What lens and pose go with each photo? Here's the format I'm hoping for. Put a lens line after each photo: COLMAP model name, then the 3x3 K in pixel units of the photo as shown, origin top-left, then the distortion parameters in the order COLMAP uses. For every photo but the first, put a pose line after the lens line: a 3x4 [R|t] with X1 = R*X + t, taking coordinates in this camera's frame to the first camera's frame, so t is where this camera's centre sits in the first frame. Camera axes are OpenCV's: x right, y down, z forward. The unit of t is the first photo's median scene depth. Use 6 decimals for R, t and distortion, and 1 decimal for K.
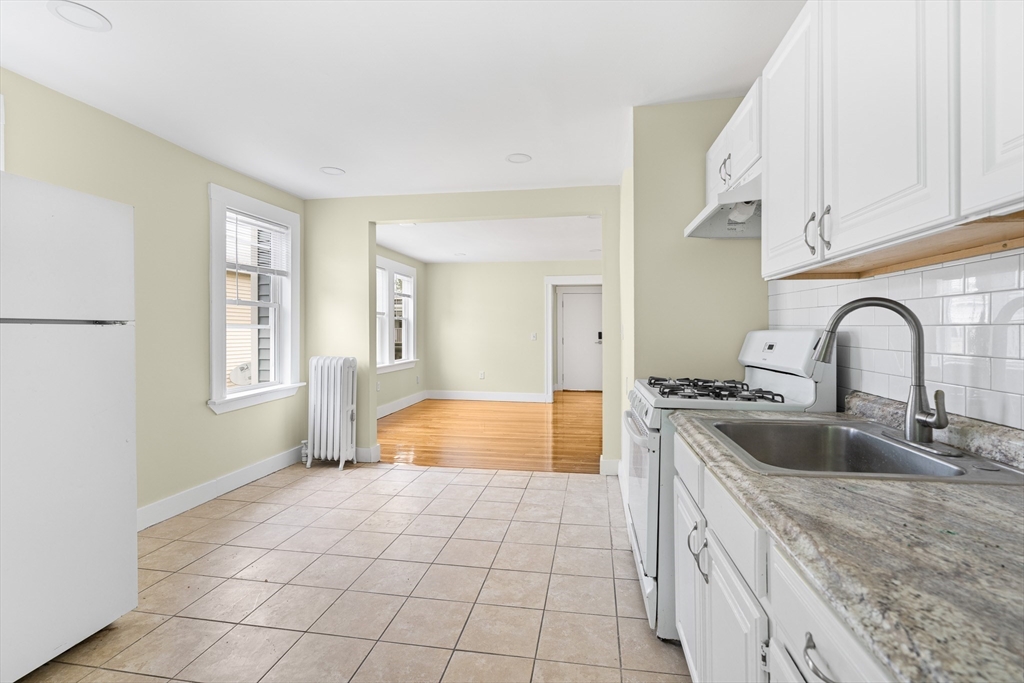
lens RADIAL K [[463.1, 0, 511.6], [0, 463.1, 329.3], [0, 0, 1]] dist [-0.000553, -0.000066]
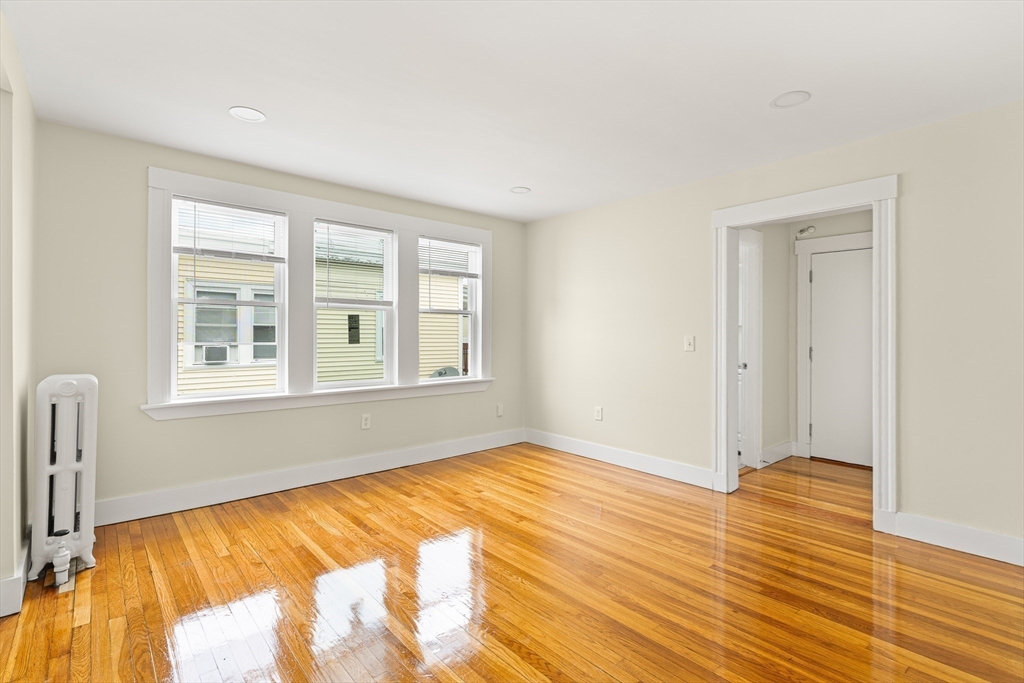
lens RADIAL K [[480.4, 0, 512.0], [0, 480.4, 341.5], [0, 0, 1]] dist [-0.000256, -0.000098]
pose [[0.784886, 0.010128, -0.619557, 0.205039], [-0.000796, 0.999882, 0.015337, 0.006027], [0.619640, -0.011545, 0.784801, 0.491605]]
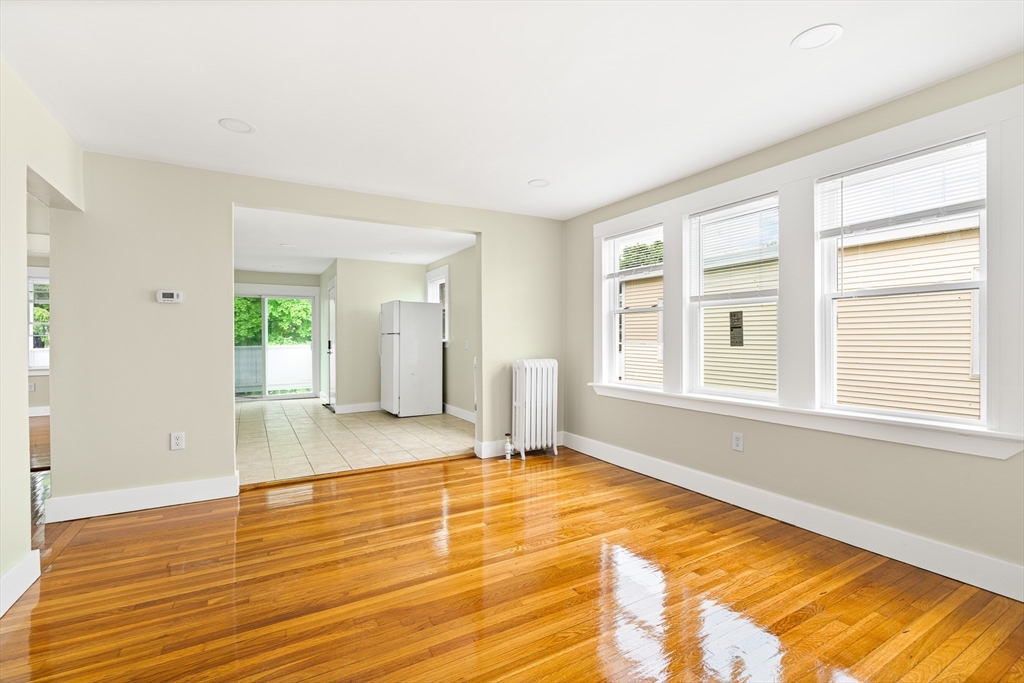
lens RADIAL K [[457.0, 0, 512.0], [0, 457.0, 341.5], [0, 0, 1]] dist [-0.002437, -0.000480]
pose [[-0.765040, 0.008376, -0.643928, 0.172650], [0.007482, 0.999964, 0.004118, 0.009036], [0.643939, -0.001668, -0.765075, 0.967543]]
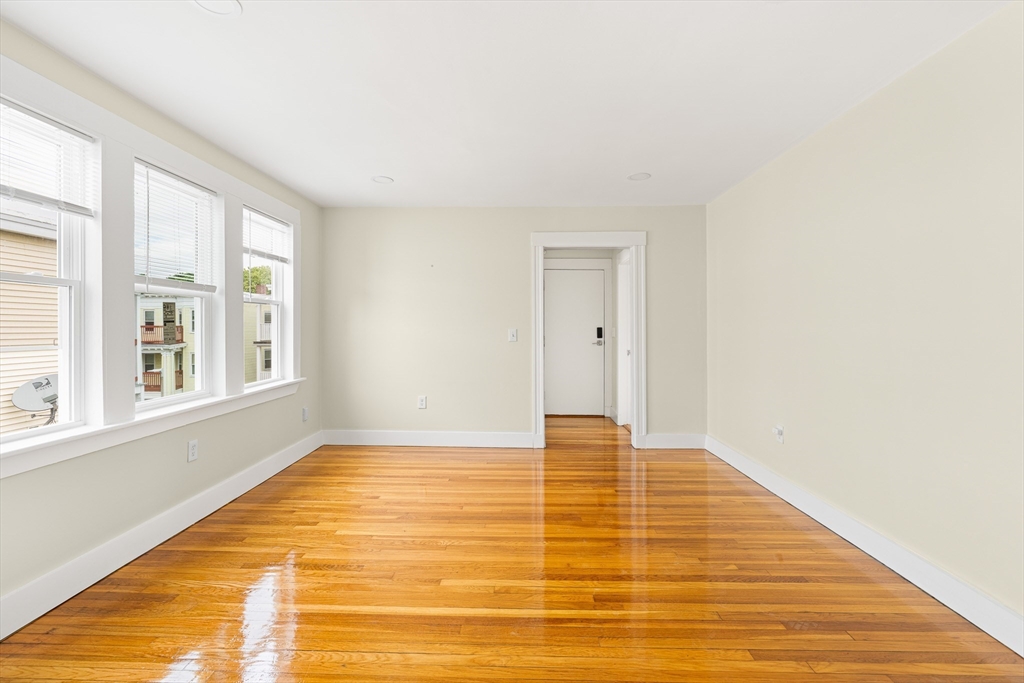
lens RADIAL K [[463.1, 0, 511.6], [0, 463.1, 329.3], [0, 0, 1]] dist [-0.000553, -0.000066]
pose [[0.988805, -0.001271, 0.149208, -0.039793], [-0.000162, 0.999954, 0.009588, 0.002299], [-0.149213, -0.009505, 0.988759, 0.407200]]
